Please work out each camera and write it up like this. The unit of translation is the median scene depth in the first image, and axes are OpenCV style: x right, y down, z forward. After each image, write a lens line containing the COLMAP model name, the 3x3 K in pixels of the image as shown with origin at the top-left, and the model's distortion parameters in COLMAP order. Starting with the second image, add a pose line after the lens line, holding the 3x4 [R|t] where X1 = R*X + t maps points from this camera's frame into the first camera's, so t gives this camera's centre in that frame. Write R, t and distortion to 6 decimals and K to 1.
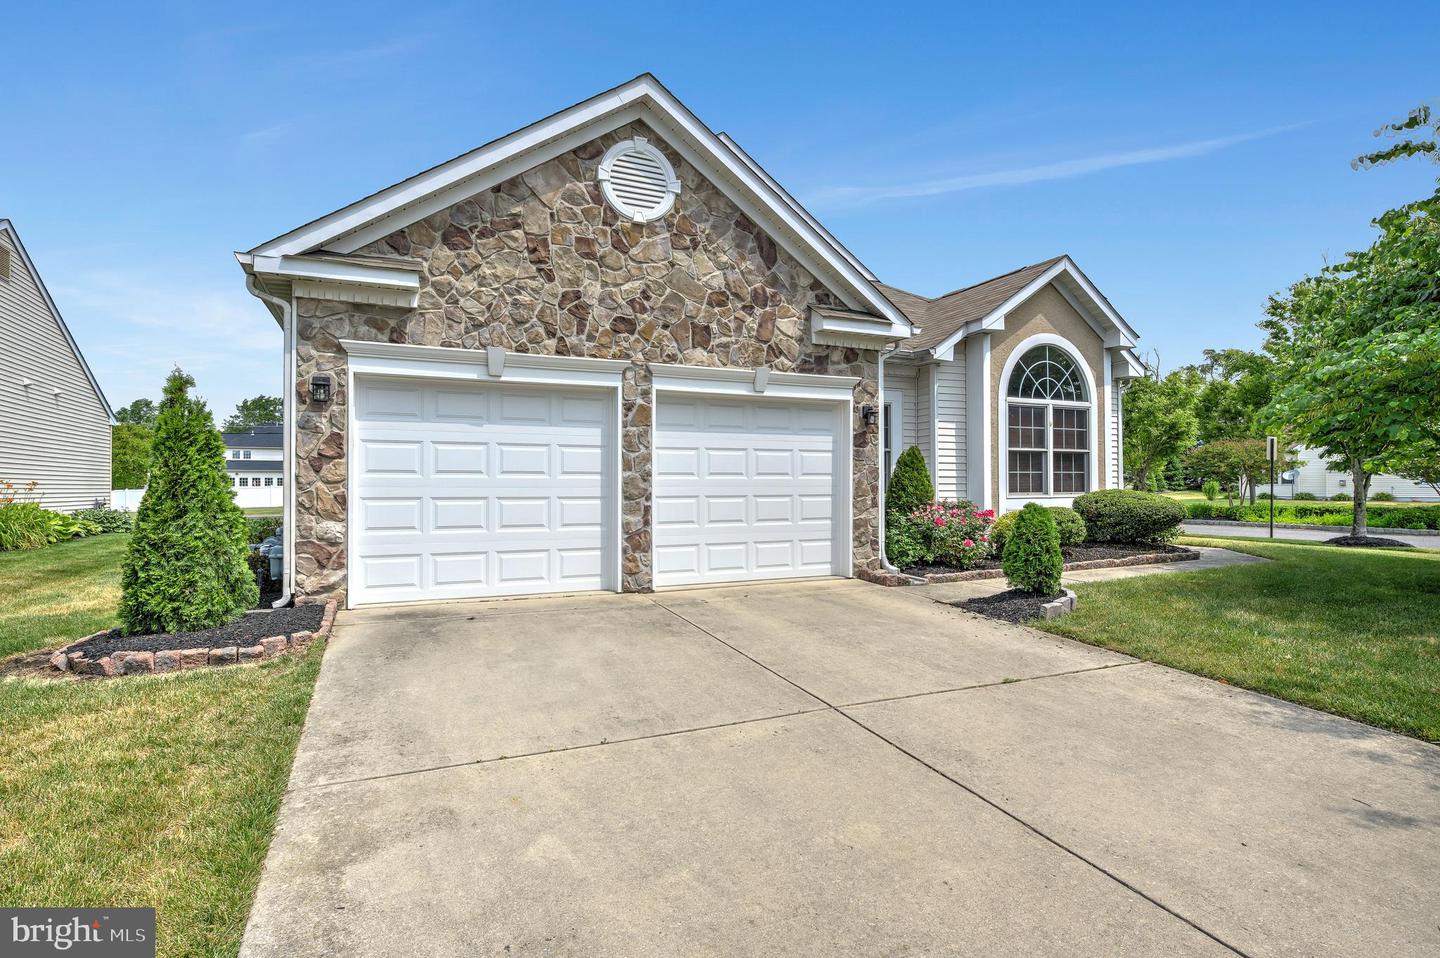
lens RADIAL K [[725.2, 0, 720.0], [0, 725.2, 479.0], [0, 0, 1]] dist [0.004036, 0.000082]
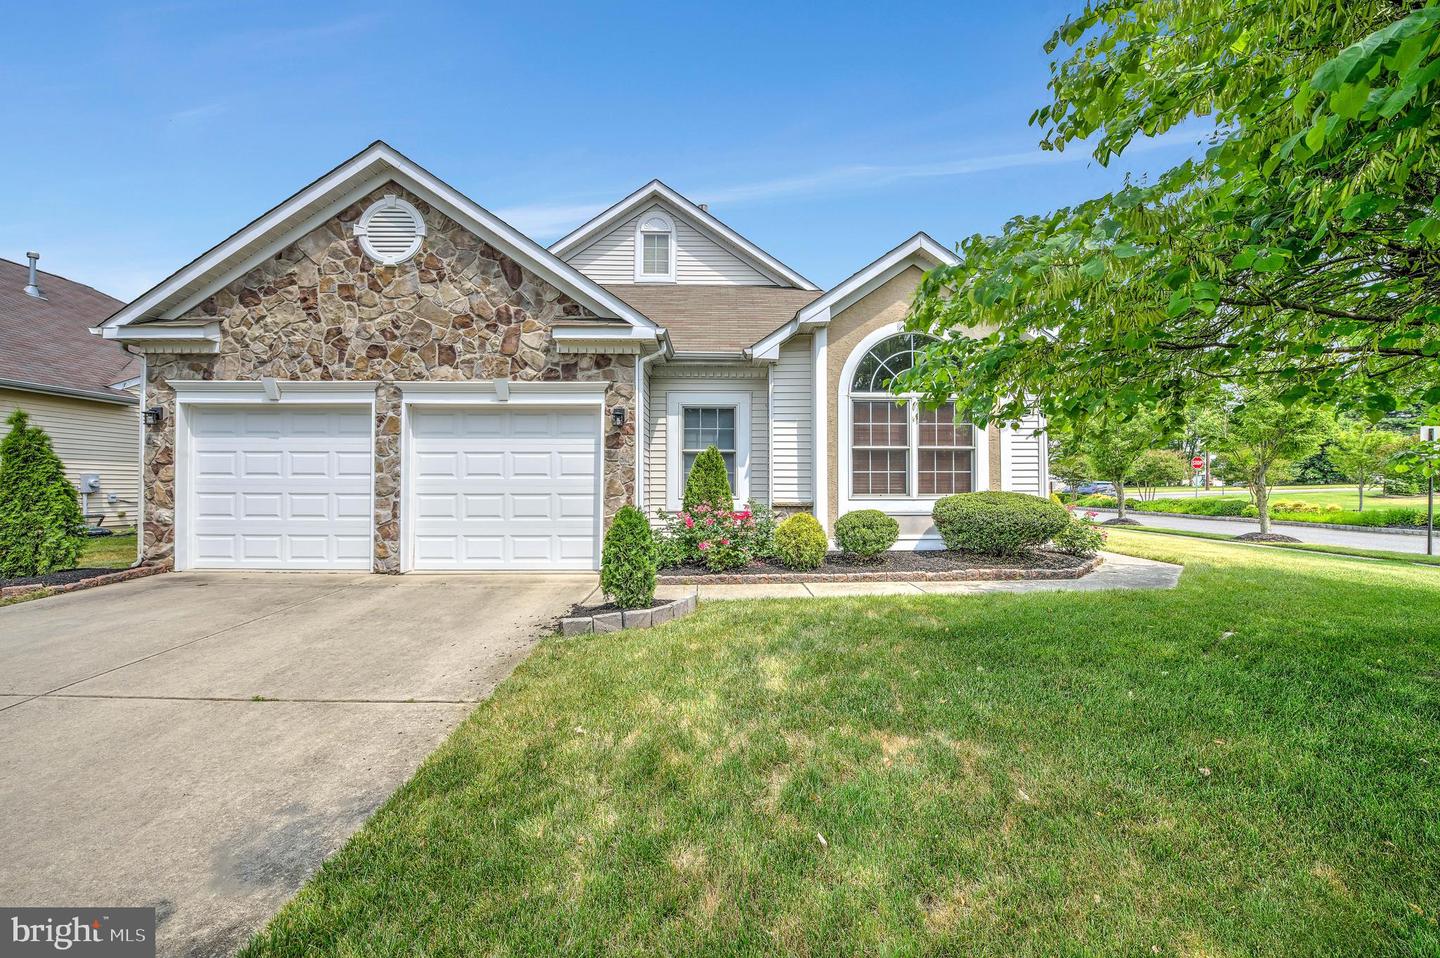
lens RADIAL K [[565.9, 0, 720.0], [0, 565.9, 479.0], [0, 0, 1]] dist [-0.012189, 0.000036]
pose [[0.916776, -0.001192, -0.399400, 0.756125], [0.000216, 0.999997, -0.002487, 0.002508], [0.399402, 0.002194, 0.916773, 0.363508]]
